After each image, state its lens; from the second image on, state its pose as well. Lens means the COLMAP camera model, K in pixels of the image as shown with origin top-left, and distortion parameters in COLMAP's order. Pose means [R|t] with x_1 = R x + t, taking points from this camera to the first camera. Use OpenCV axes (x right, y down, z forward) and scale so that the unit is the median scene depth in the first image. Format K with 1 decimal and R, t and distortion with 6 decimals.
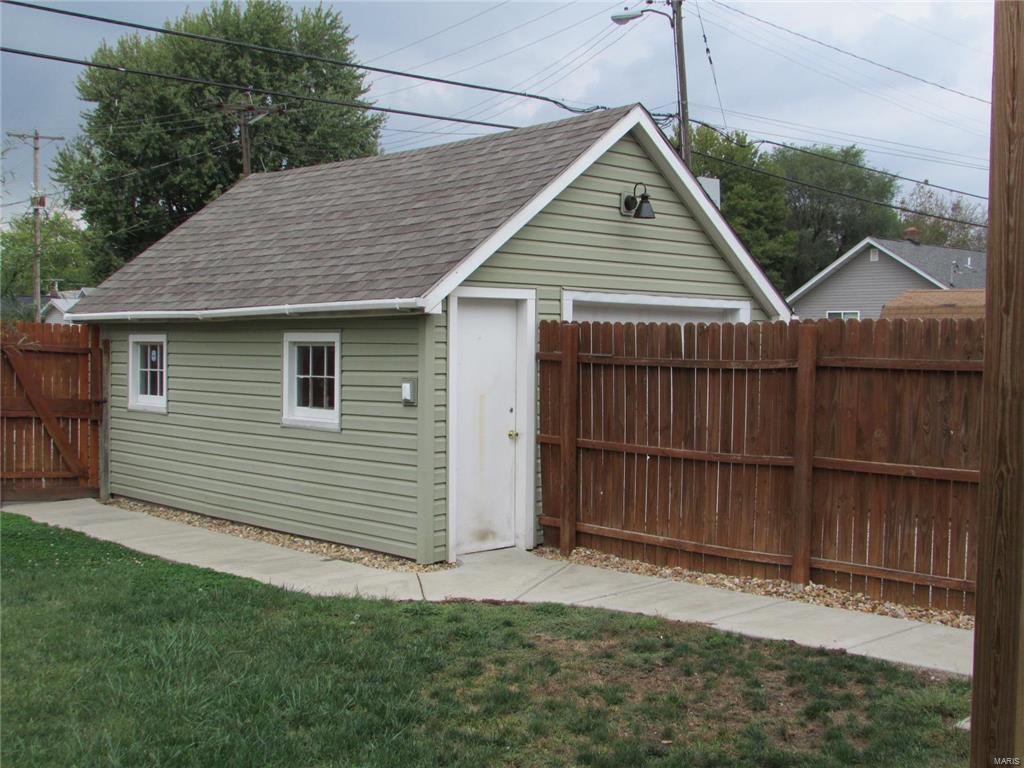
lens RADIAL K [[1204.1, 0, 511.6], [0, 1204.1, 383.2], [0, 0, 1]] dist [-0.054631, 0.000000]
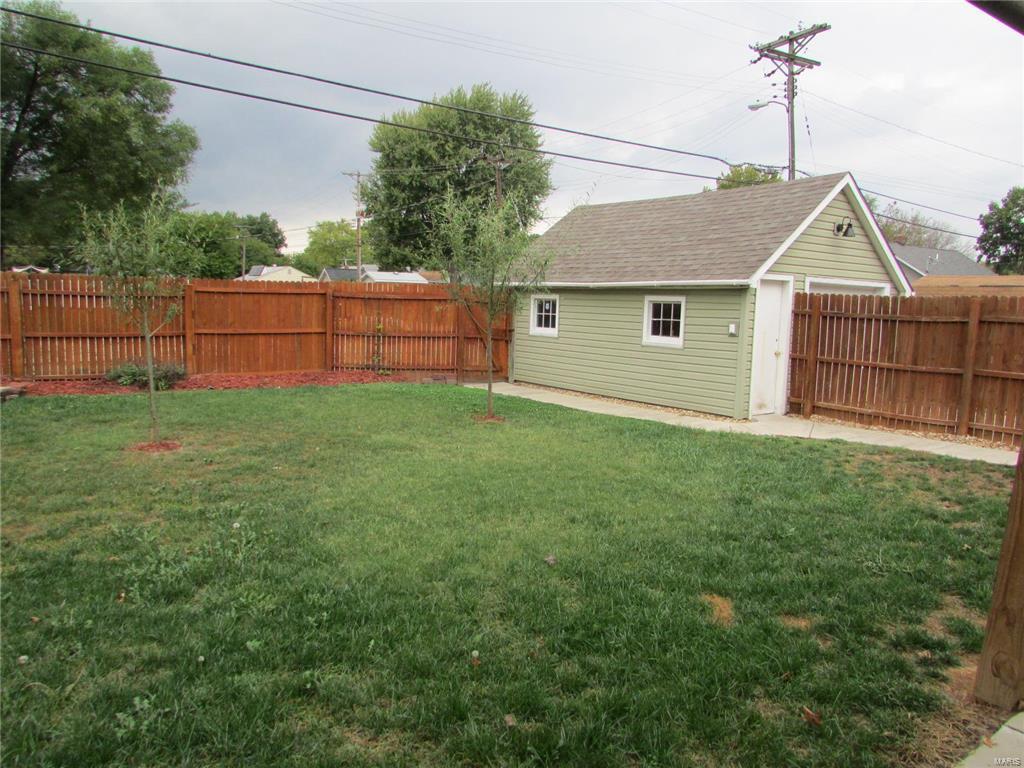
lens RADIAL K [[734.1, 0, 513.2], [0, 734.1, 385.0], [0, 0, 1]] dist [-0.032338, 0.015320]
pose [[0.990949, 0.035142, -0.129555, -0.241652], [-0.024654, 0.996353, 0.081688, 0.008335], [0.131954, -0.077755, 0.988202, -0.170827]]
